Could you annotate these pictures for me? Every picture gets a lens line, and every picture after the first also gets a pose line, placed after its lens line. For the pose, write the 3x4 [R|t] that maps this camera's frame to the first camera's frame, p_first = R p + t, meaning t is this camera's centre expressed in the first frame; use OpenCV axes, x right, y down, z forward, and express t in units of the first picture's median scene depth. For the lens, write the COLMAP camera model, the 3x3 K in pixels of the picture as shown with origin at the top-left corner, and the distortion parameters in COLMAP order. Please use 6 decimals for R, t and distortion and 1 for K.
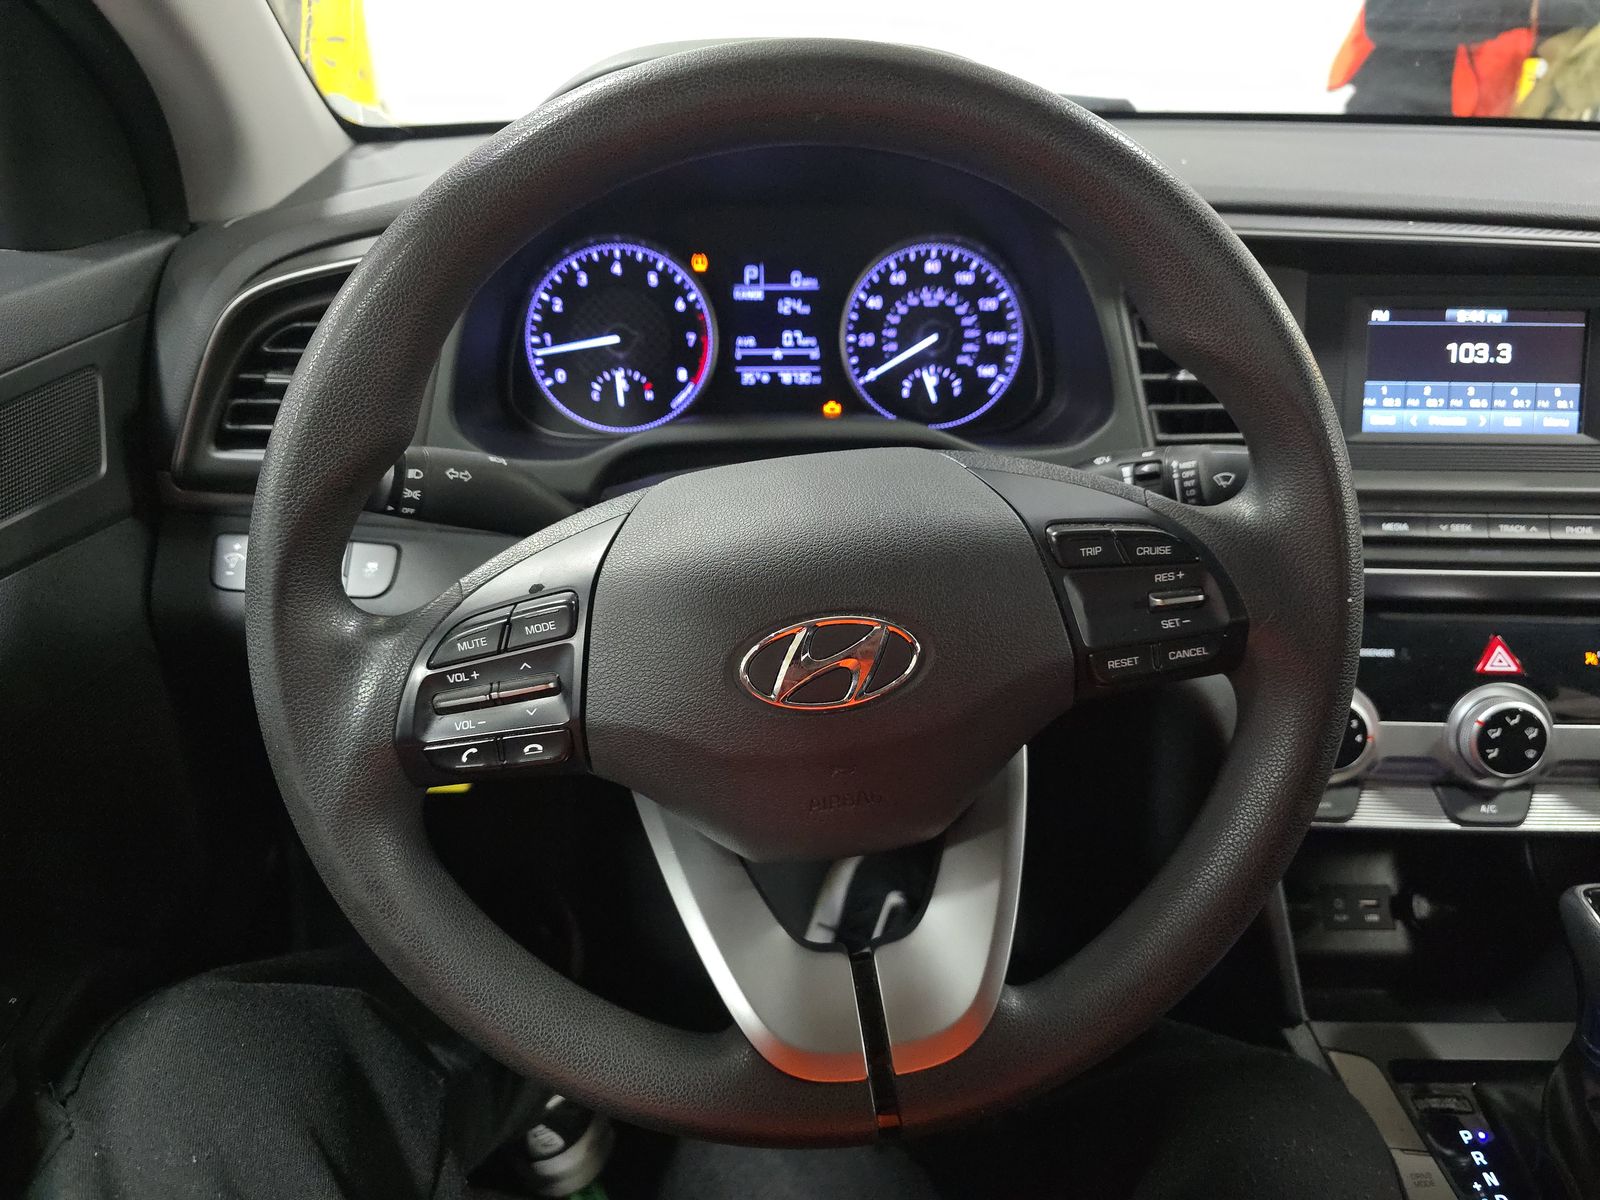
lens RADIAL K [[1158.3, 0, 792.0], [0, 1158.3, 587.2], [0, 0, 1]] dist [0.045051, -0.053186]
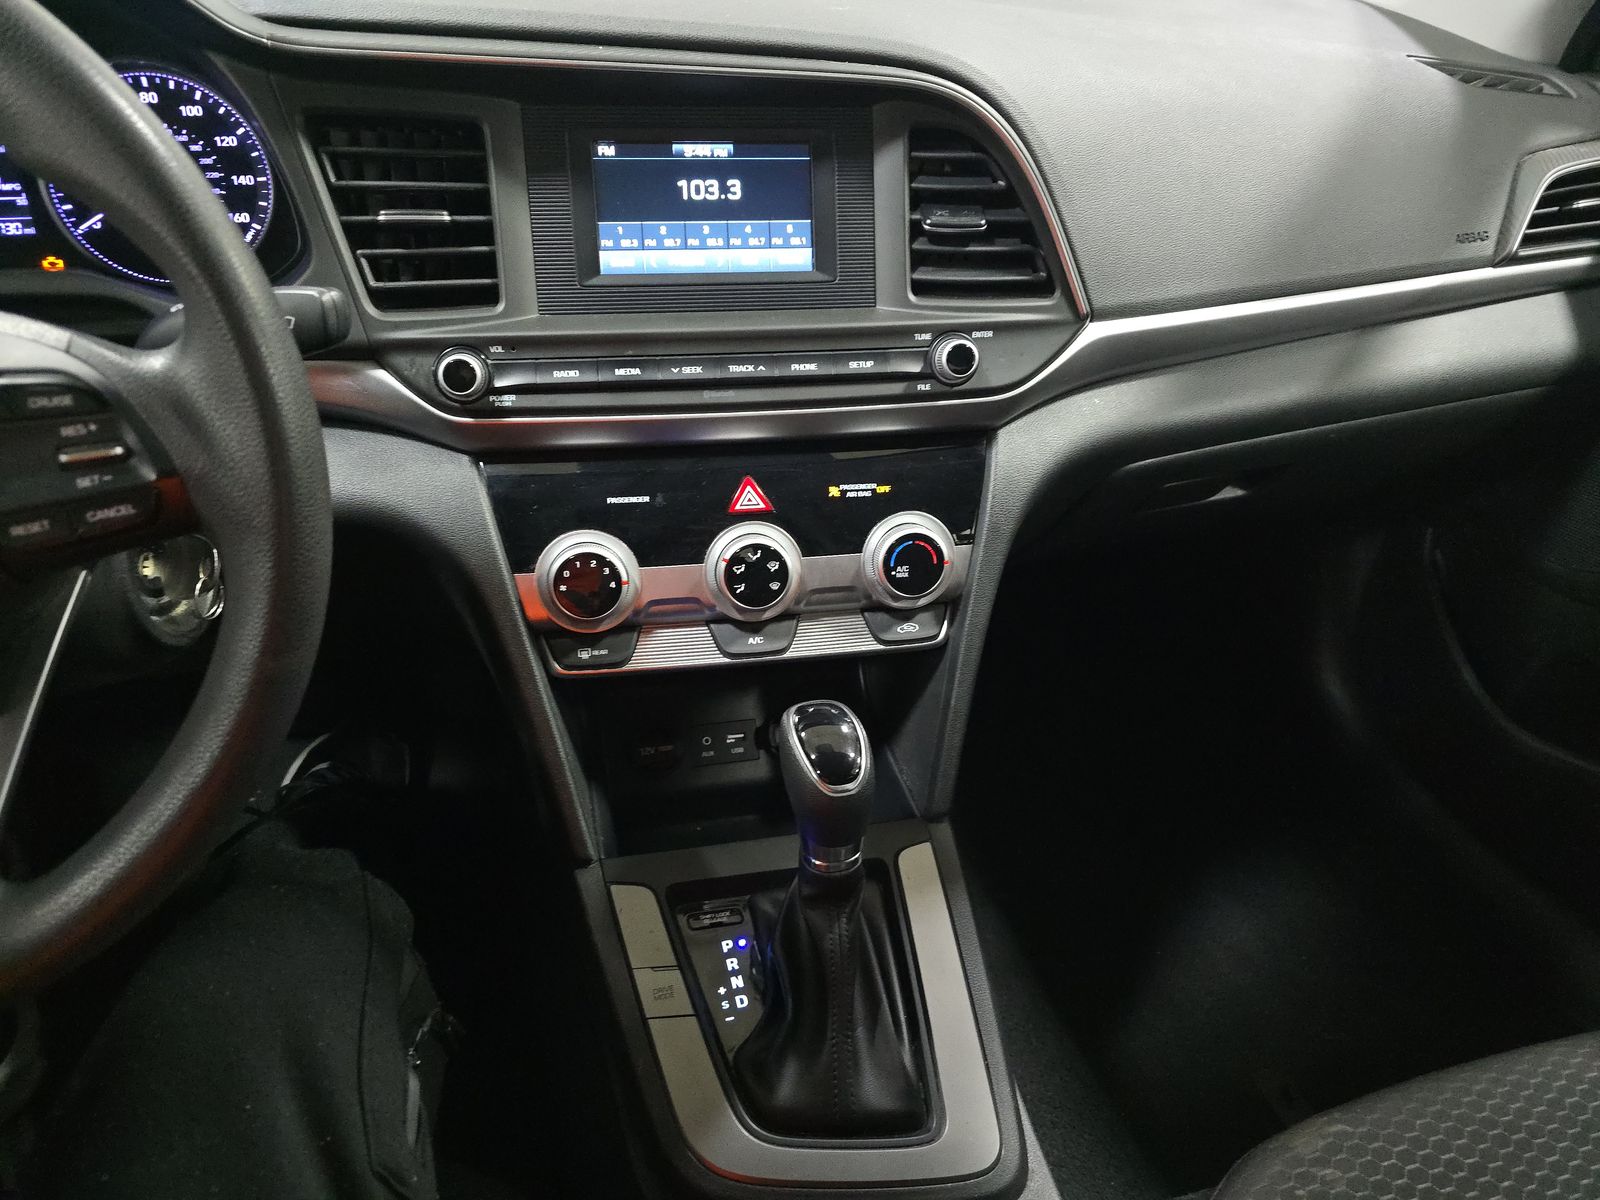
lens RADIAL K [[1158.3, 0, 755.0], [0, 1158.3, 600.1], [0, 0, 1]] dist [0.045051, -0.053186]
pose [[0.976528, -0.084680, 0.198046, 0.380379], [0.061150, 0.990638, 0.122056, 0.025536], [-0.206527, -0.107081, 0.972564, -0.006534]]
